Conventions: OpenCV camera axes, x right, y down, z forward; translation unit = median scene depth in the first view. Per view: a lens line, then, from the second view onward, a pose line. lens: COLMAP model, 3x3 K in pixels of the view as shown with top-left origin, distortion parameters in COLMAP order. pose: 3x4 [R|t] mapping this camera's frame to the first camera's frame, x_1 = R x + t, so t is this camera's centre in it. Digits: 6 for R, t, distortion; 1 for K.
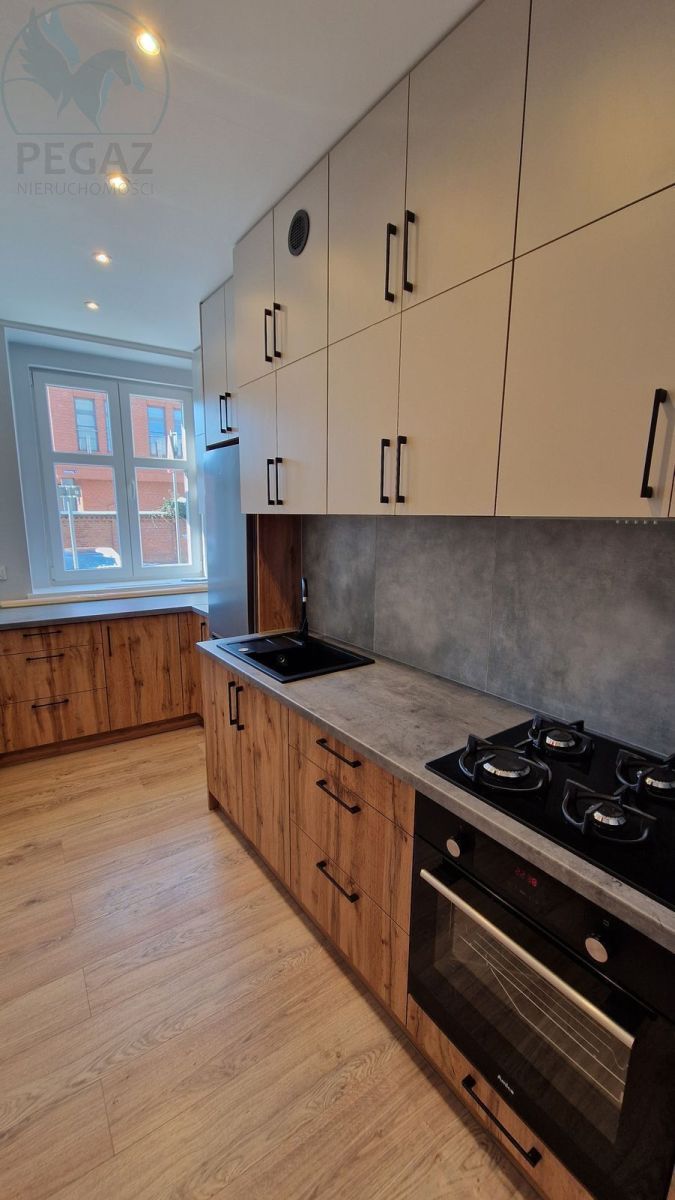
lens RADIAL K [[482.4, 0, 337.5], [0, 482.4, 600.0], [0, 0, 1]] dist [0.000314, -0.000652]
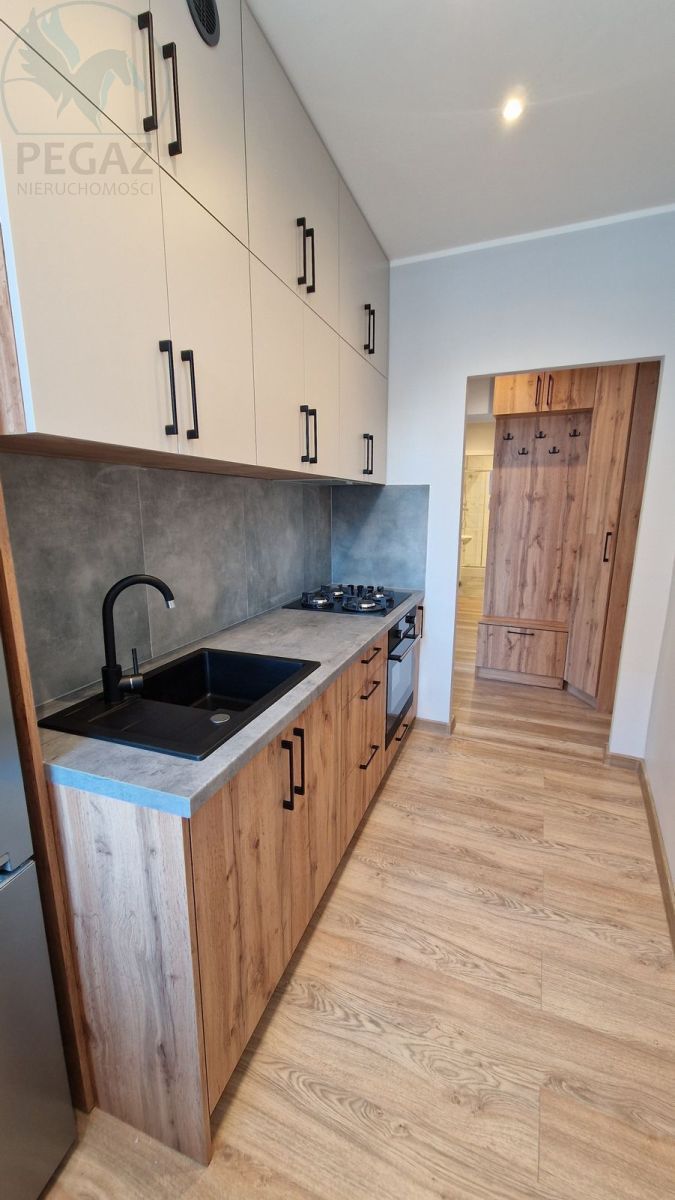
lens RADIAL K [[482.4, 0, 337.5], [0, 482.4, 600.0], [0, 0, 1]] dist [0.000314, -0.000652]
pose [[-0.545444, -0.171714, 0.820369, -0.850855], [0.141832, 0.945763, 0.292262, -0.191176], [-0.826060, 0.275767, -0.491506, 1.426624]]
